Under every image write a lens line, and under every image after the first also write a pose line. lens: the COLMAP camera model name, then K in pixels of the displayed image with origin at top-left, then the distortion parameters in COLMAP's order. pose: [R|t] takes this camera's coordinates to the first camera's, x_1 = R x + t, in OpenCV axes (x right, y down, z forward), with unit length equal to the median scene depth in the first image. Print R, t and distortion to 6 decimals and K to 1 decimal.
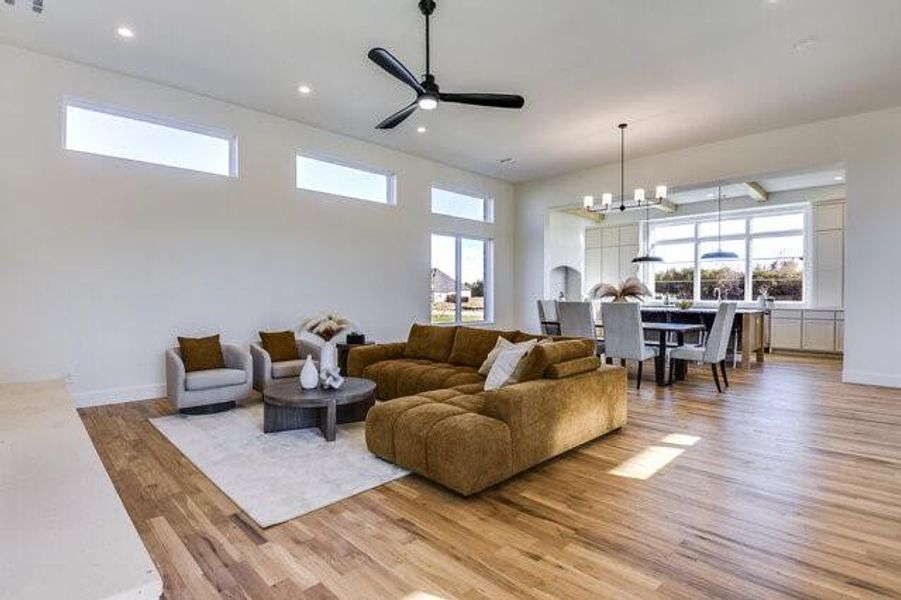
lens RADIAL K [[434.9, 0, 441.3], [0, 434.9, 299.6], [0, 0, 1]] dist [0.001172, 0.000192]
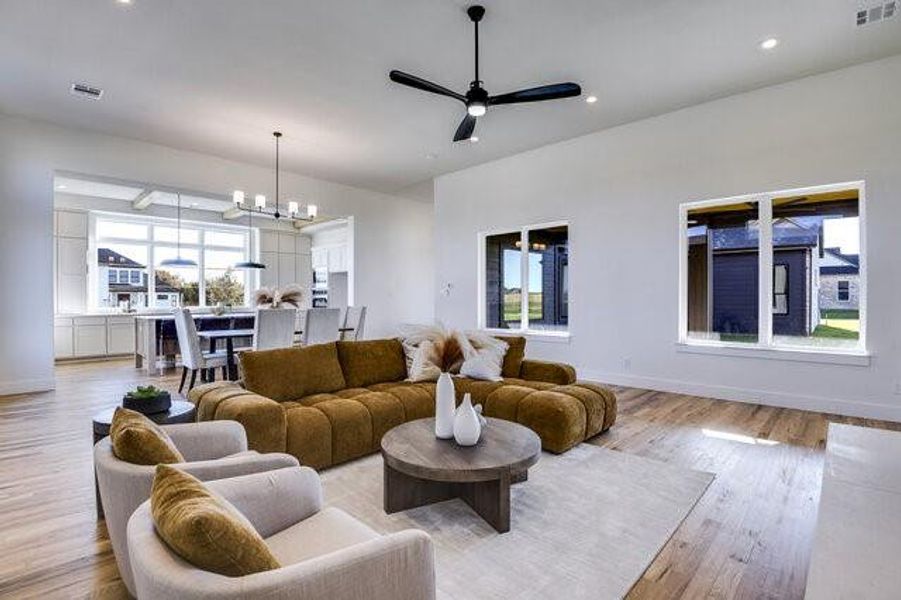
lens RADIAL K [[434.9, 0, 441.3], [0, 434.9, 299.6], [0, 0, 1]] dist [0.001172, 0.000192]
pose [[-0.018926, -0.004987, 0.999808, -0.495941], [0.019708, 0.999791, 0.005359, -0.011035], [-0.999627, 0.019806, -0.018824, 0.534615]]
